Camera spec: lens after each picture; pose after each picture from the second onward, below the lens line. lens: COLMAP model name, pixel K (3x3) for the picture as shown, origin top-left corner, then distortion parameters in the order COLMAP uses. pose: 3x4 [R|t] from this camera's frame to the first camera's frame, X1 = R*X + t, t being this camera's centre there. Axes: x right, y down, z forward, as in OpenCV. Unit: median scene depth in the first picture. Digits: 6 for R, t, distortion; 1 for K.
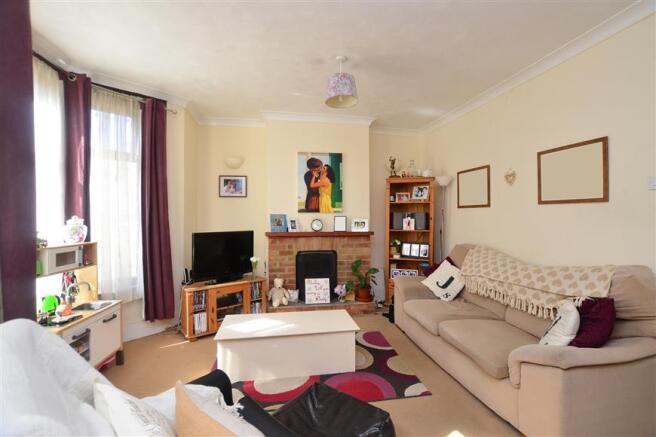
lens RADIAL K [[289.7, 0, 331.3], [0, 289.7, 219.1], [0, 0, 1]] dist [-0.028142, 0.000175]
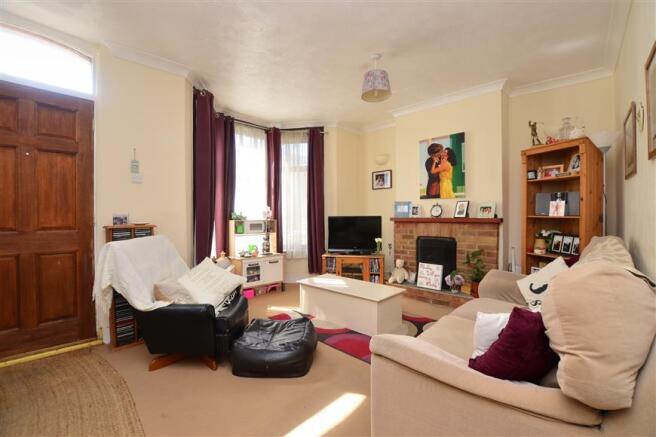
lens RADIAL K [[289.7, 0, 333.1], [0, 289.7, 217.9], [0, 0, 1]] dist [-0.028142, 0.000175]
pose [[0.594091, 0.003753, -0.804389, 0.529762], [0.004973, 0.999953, 0.008339, 0.034191], [0.804382, -0.008954, 0.594045, 0.129333]]
